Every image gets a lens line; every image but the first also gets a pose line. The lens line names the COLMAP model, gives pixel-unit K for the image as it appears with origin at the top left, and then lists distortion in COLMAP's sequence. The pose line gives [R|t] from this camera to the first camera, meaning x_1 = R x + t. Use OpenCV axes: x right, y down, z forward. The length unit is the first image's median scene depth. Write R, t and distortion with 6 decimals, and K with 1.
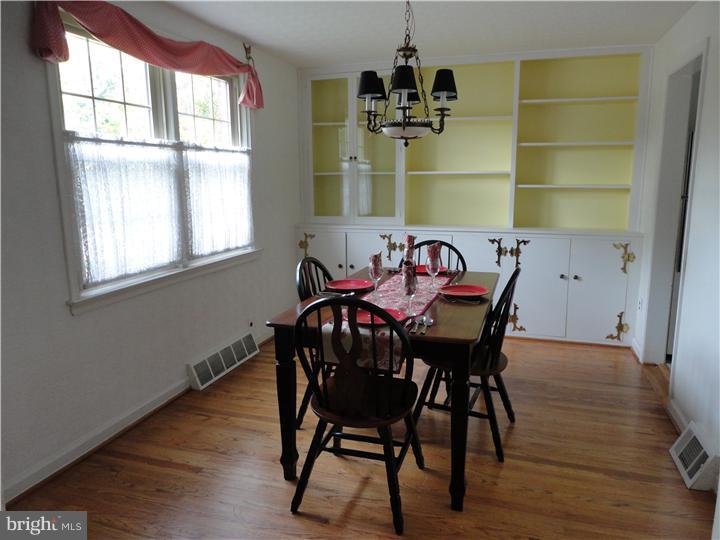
lens RADIAL K [[530.5, 0, 363.0], [0, 530.5, 268.5], [0, 0, 1]] dist [-0.000817, -0.003212]
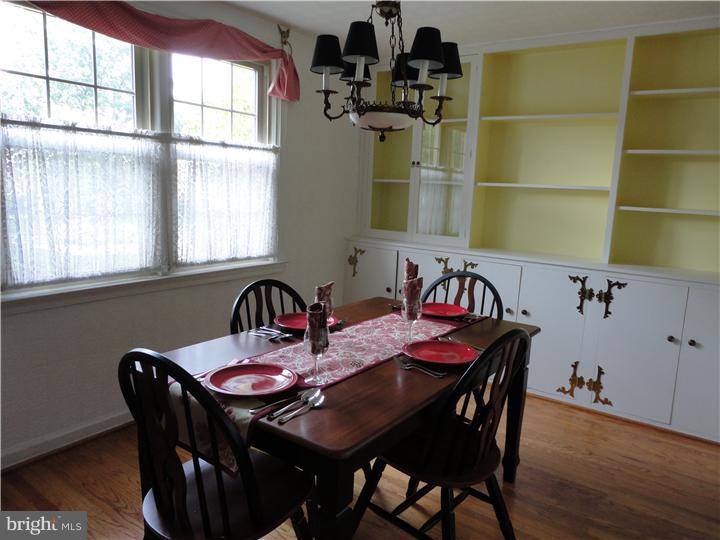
lens RADIAL K [[530.5, 0, 364.7], [0, 530.5, 267.0], [0, 0, 1]] dist [-0.000817, -0.003212]
pose [[0.949750, 0.094369, -0.298444, 0.231410], [-0.101225, 0.994835, -0.007563, -0.041012], [0.296189, 0.037393, 0.954397, 0.247733]]
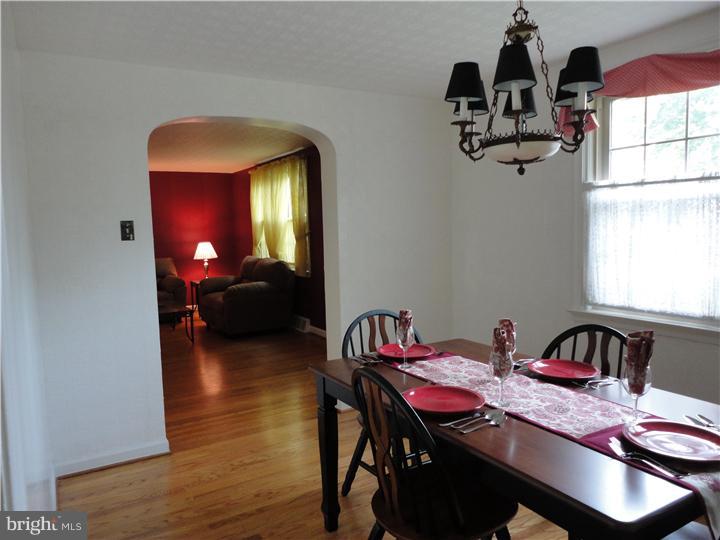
lens RADIAL K [[530.5, 0, 352.5], [0, 530.5, 272.5], [0, 0, 1]] dist [-0.000817, -0.003212]
pose [[-0.674703, 0.087793, -0.732850, 0.570055], [-0.102379, 0.972171, 0.210718, -0.182262], [0.730955, 0.217201, -0.646938, 1.033801]]
